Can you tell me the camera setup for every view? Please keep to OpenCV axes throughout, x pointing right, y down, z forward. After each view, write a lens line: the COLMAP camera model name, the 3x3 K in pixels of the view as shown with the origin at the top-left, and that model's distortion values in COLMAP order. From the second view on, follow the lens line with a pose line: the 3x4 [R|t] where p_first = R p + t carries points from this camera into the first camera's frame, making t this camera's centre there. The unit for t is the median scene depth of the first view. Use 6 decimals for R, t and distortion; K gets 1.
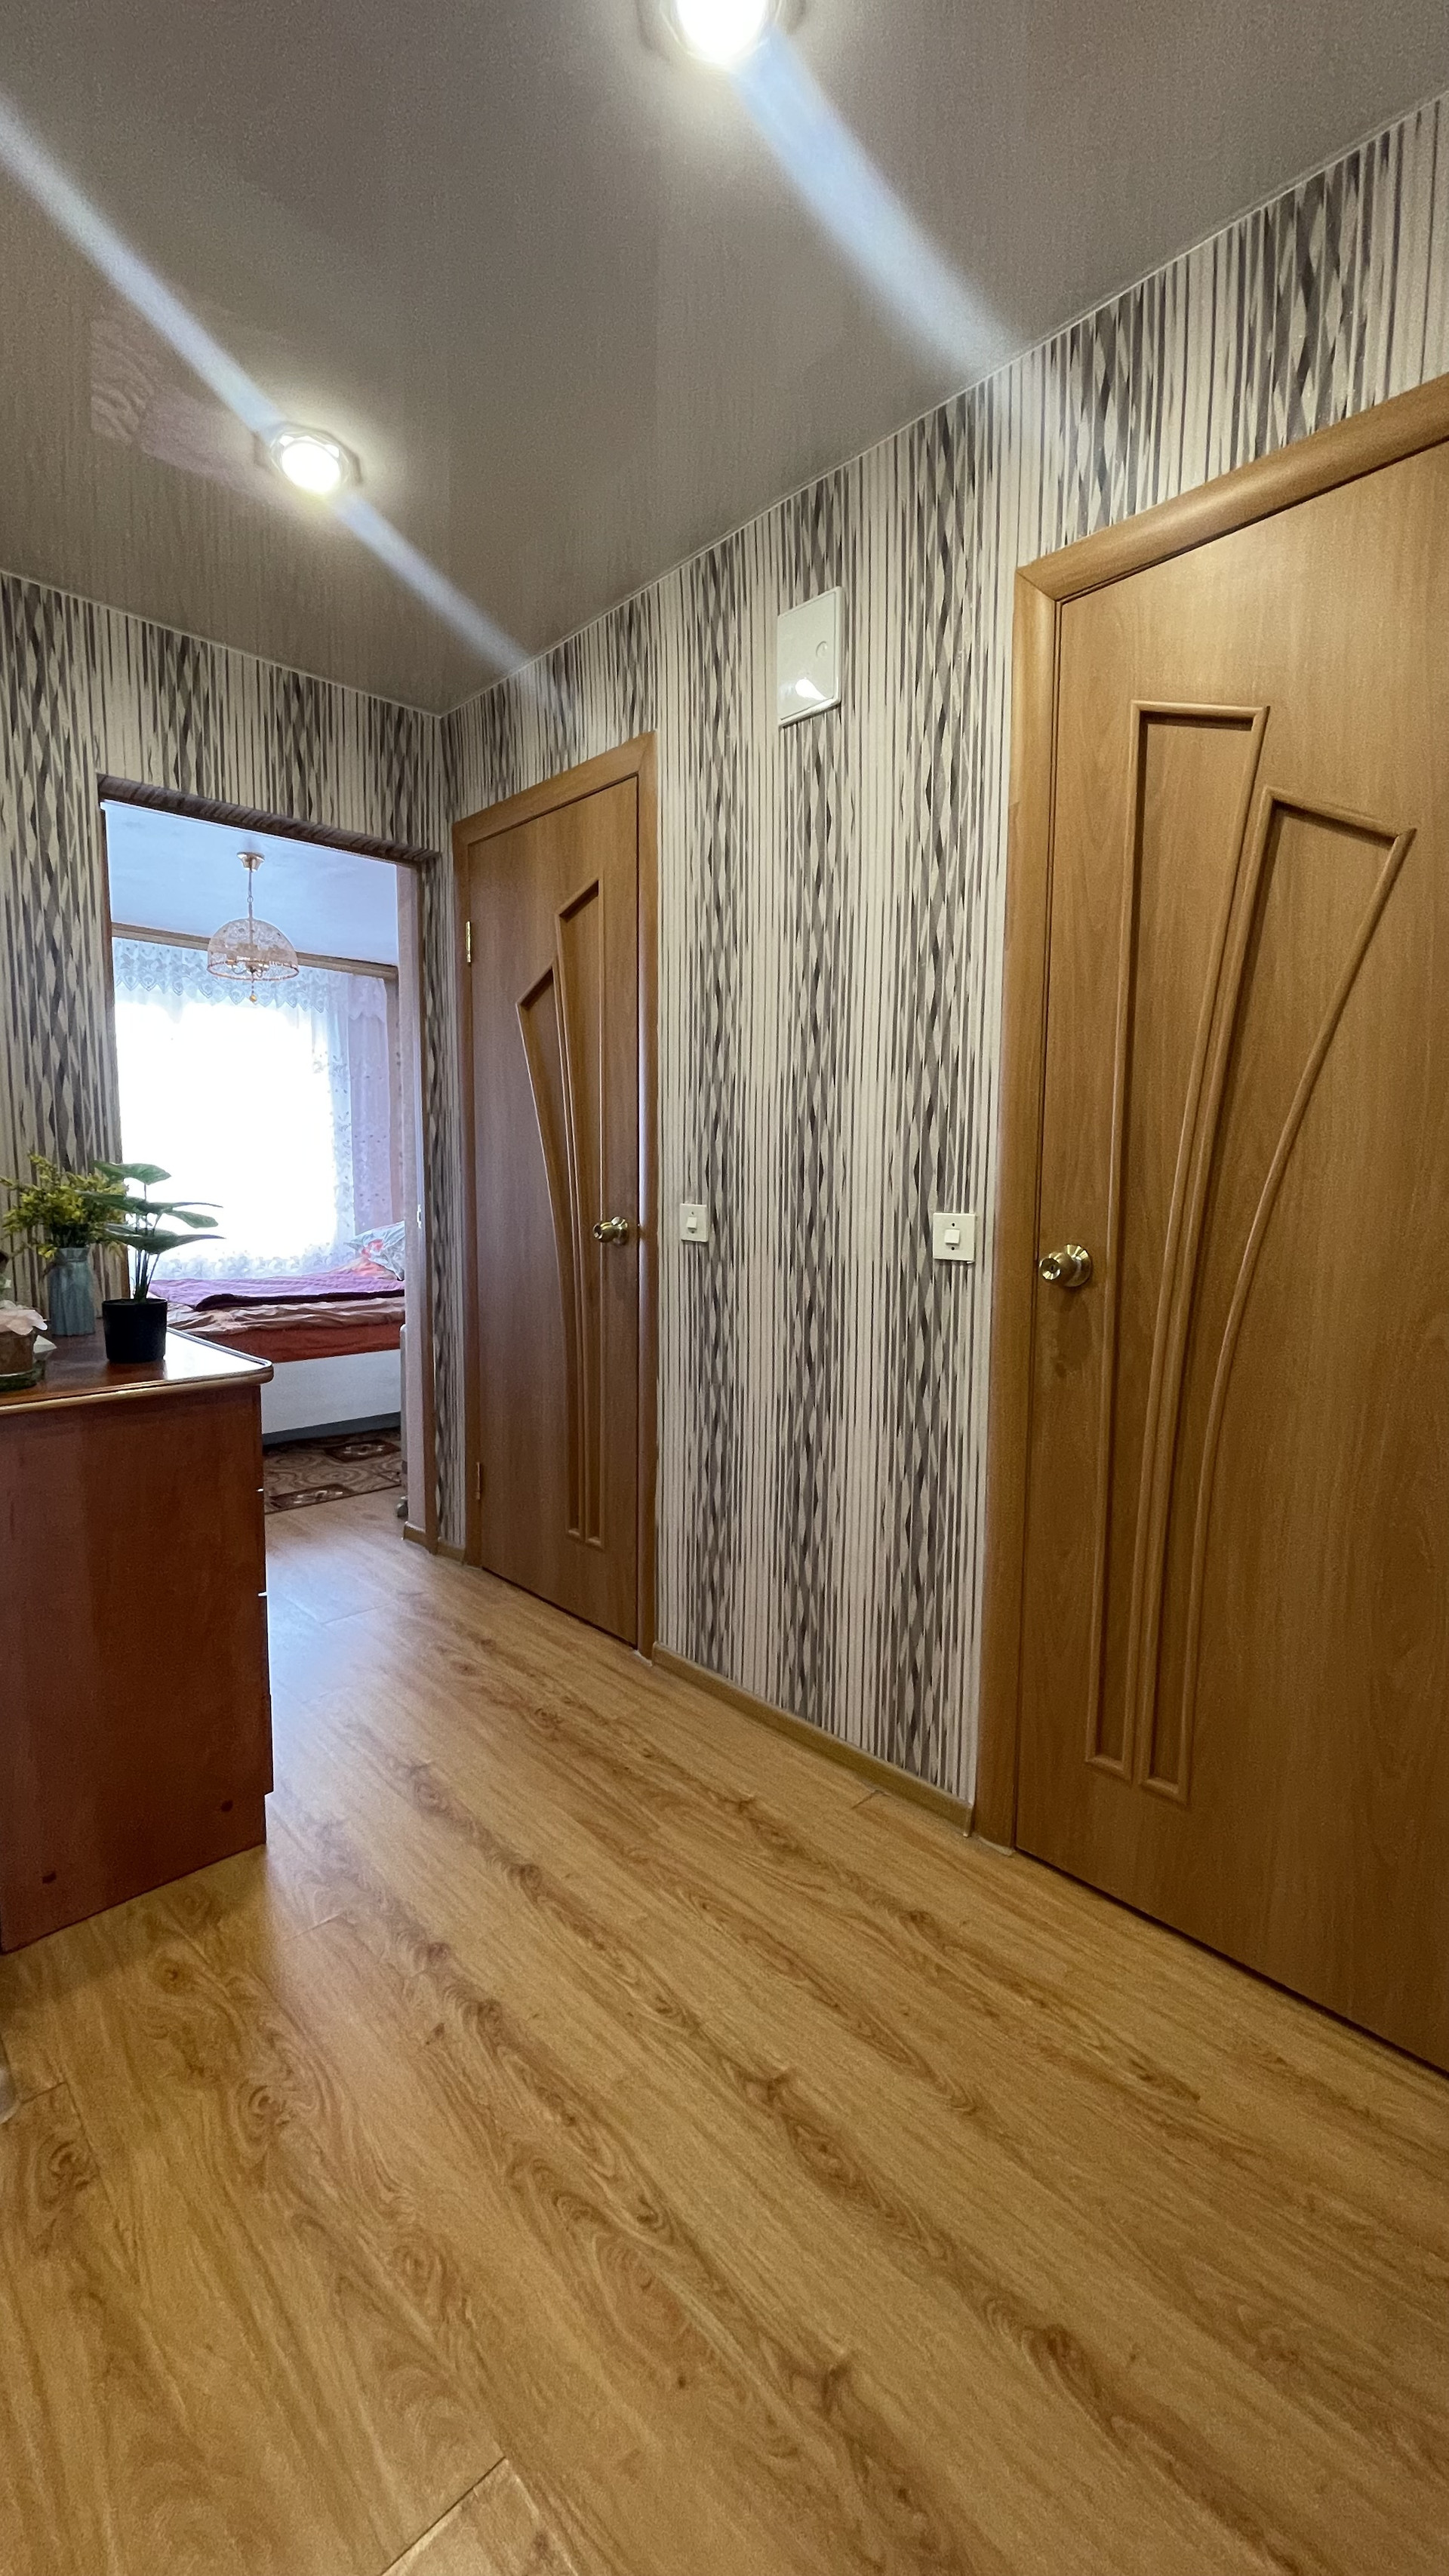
lens RADIAL K [[1056.6, 0, 718.0], [0, 1056.6, 1278.0], [0, 0, 1]] dist [0.002667, 0.000049]
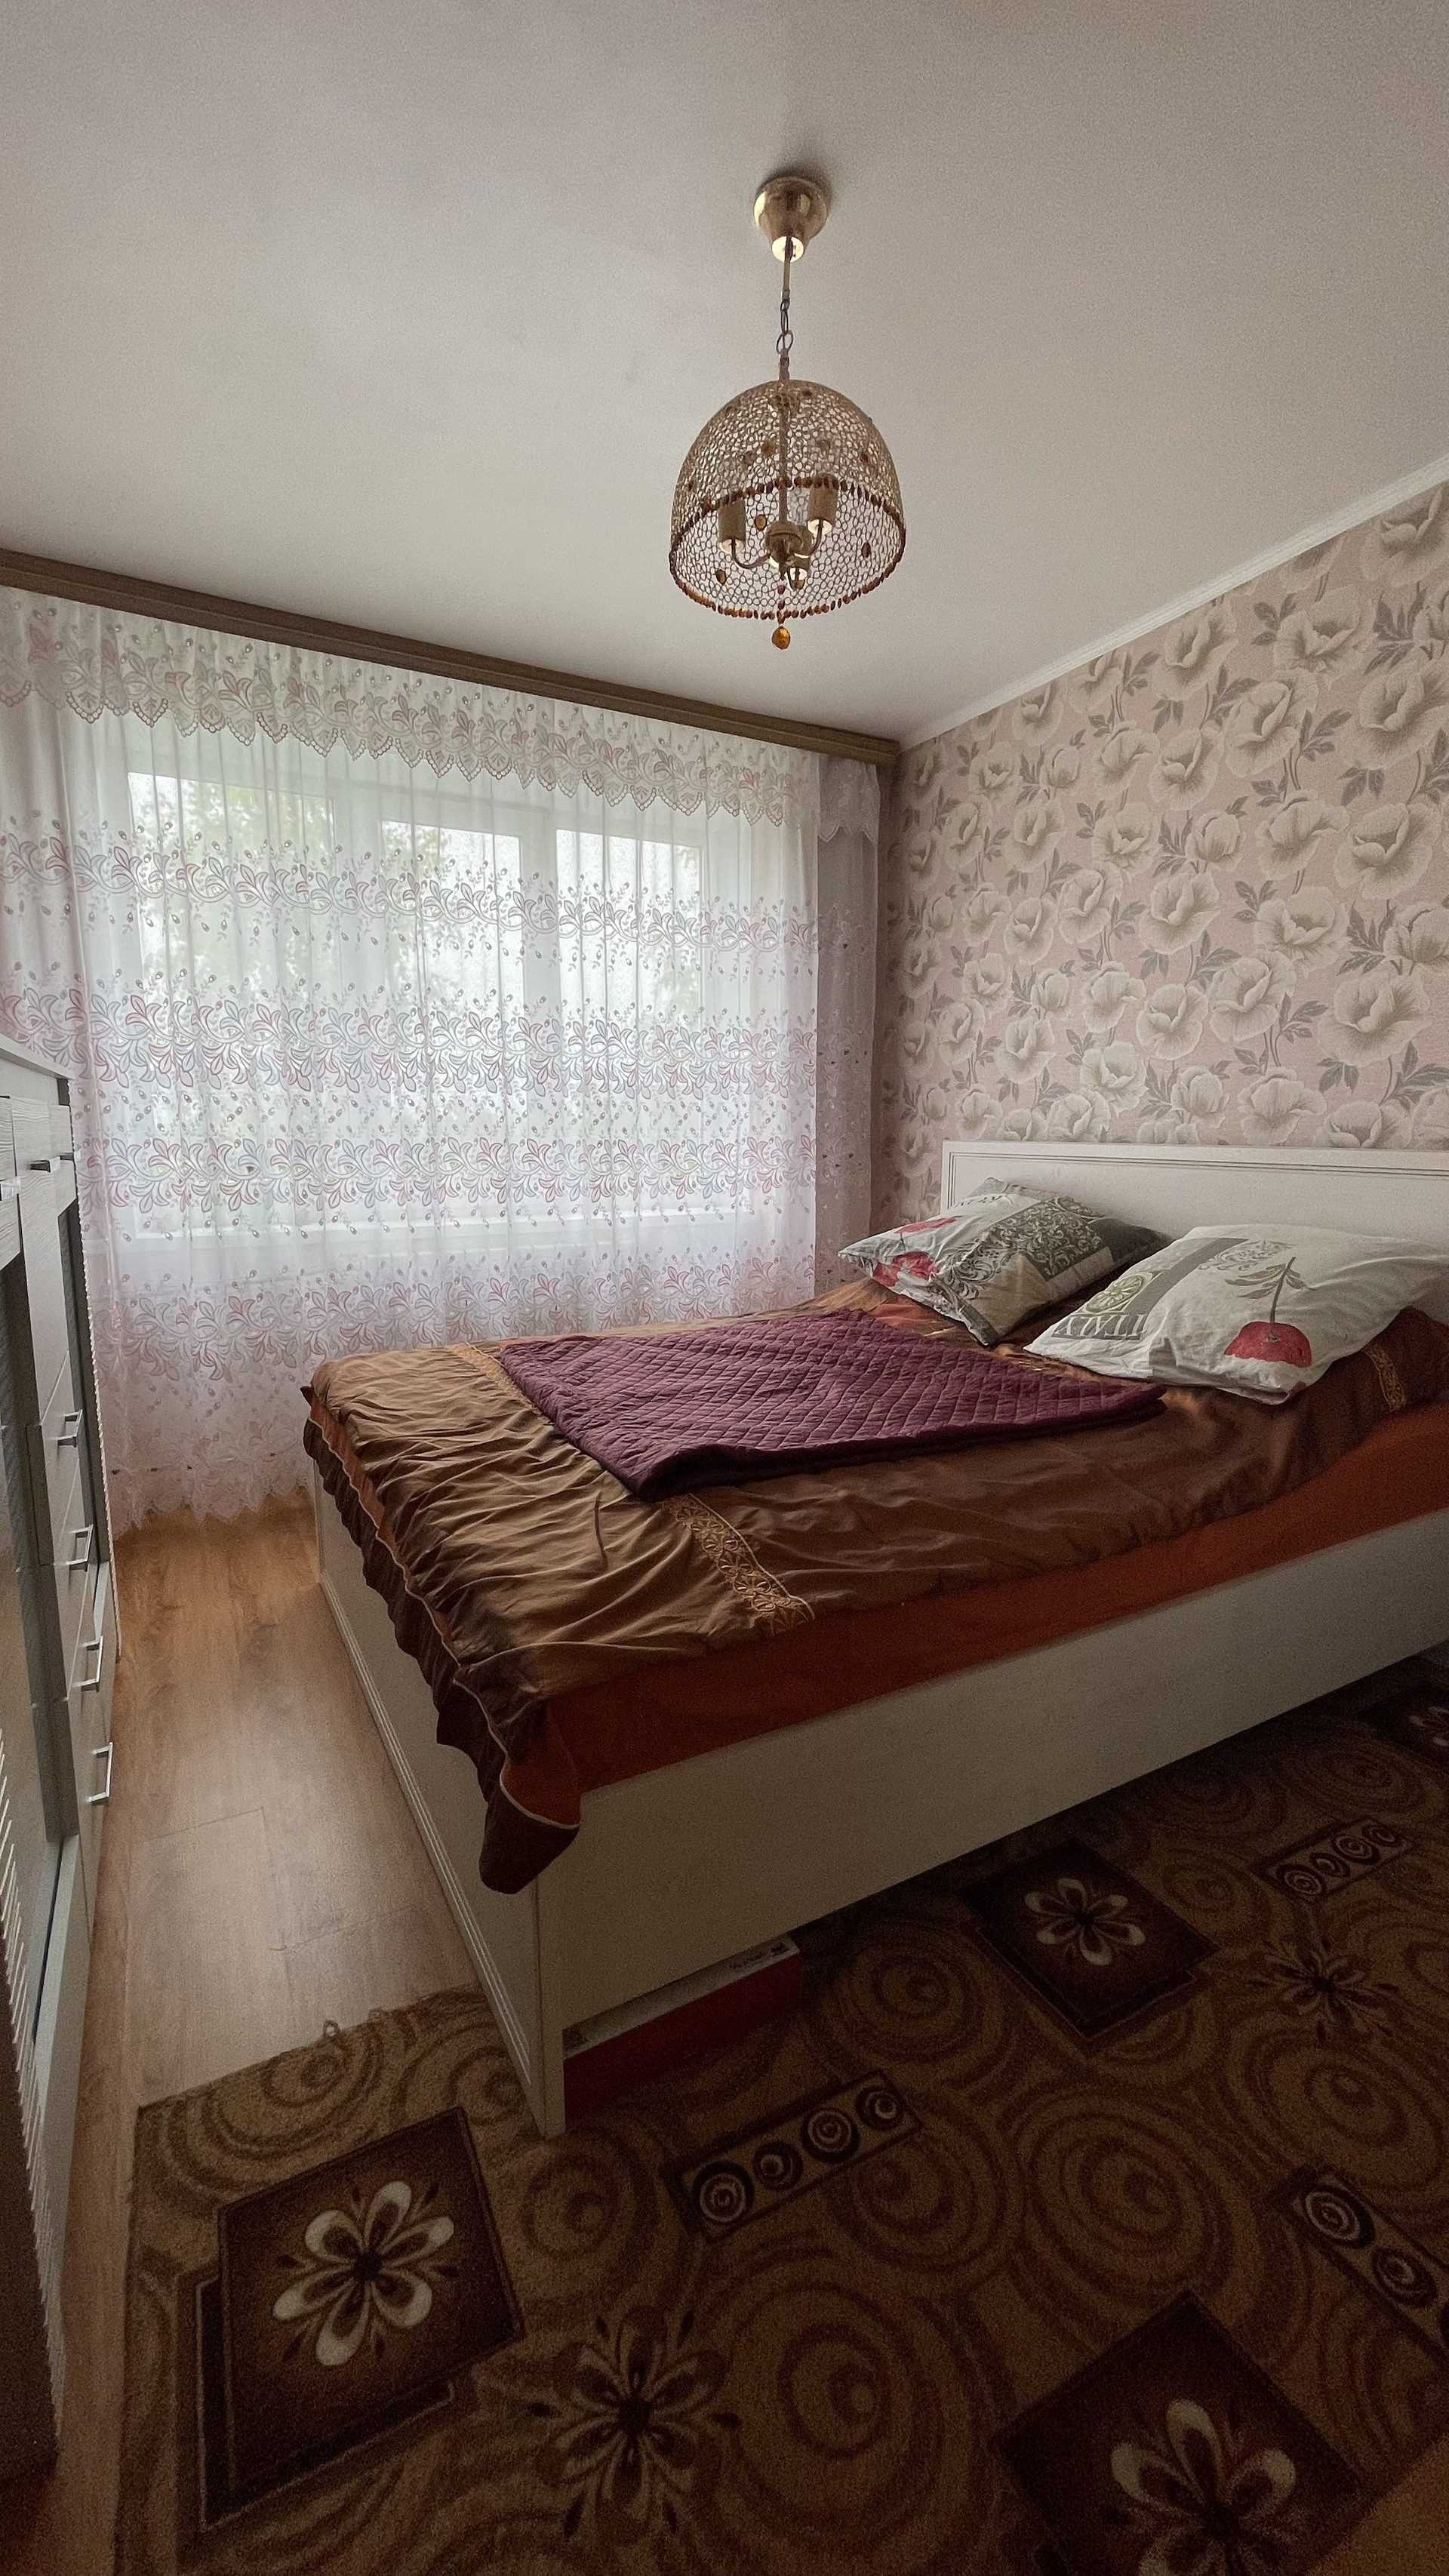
lens RADIAL K [[1044.8, 0, 718.8], [0, 1044.8, 1283.3], [0, 0, 1]] dist [0.002103, 0.000279]
pose [[0.966192, 0.035597, -0.255353, -0.380670], [-0.021450, 0.998088, 0.057974, -0.063486], [0.256928, -0.050537, 0.965108, 0.669691]]
